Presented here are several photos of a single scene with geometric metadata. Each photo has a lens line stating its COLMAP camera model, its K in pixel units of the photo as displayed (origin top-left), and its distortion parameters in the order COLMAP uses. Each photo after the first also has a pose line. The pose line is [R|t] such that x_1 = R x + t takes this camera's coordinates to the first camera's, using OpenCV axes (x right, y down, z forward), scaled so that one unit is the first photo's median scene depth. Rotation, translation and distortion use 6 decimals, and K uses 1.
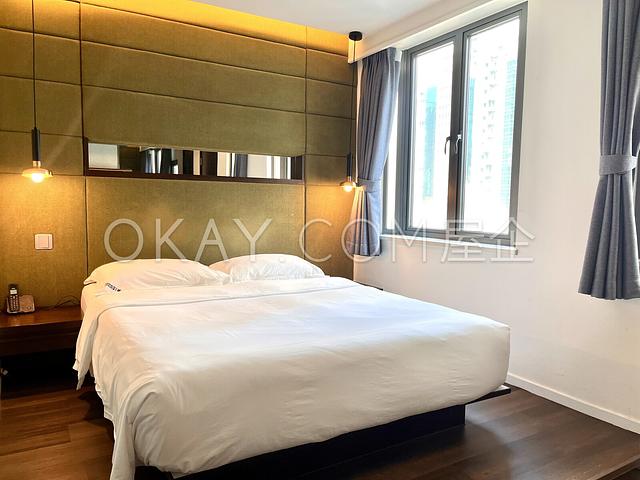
lens RADIAL K [[485.0, 0, 323.9], [0, 485.0, 244.0], [0, 0, 1]] dist [0.027485, -0.006808]
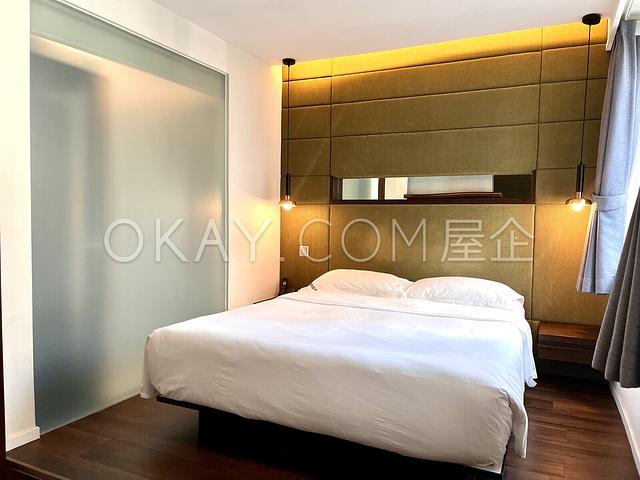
lens RADIAL K [[485.0, 0, 323.9], [0, 485.0, 244.0], [0, 0, 1]] dist [0.027485, -0.006808]
pose [[0.555155, 0.035402, -0.830993, 0.556736], [-0.078562, 0.996859, -0.010016, -0.014313], [0.828028, 0.070845, 0.556192, 0.233578]]
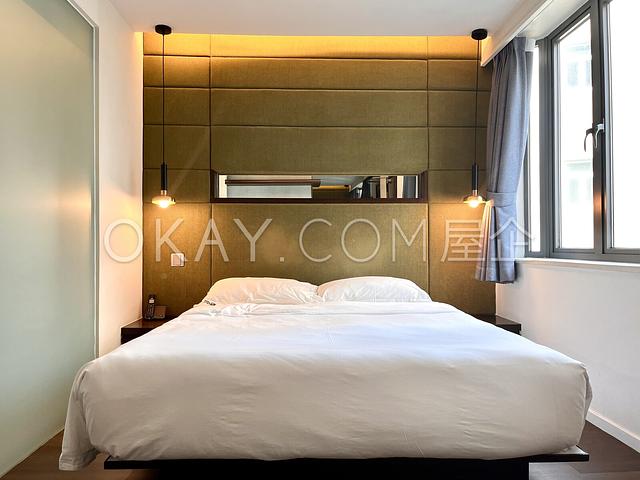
lens RADIAL K [[494.0, 0, 320.0], [0, 494.0, 240.0], [0, 0, 1]] dist [0.027325, -0.006031]
pose [[0.876087, -0.022762, -0.481615, 0.265595], [-0.025512, 0.995297, -0.093446, 0.044868], [0.481477, 0.094154, 0.871387, 0.111792]]
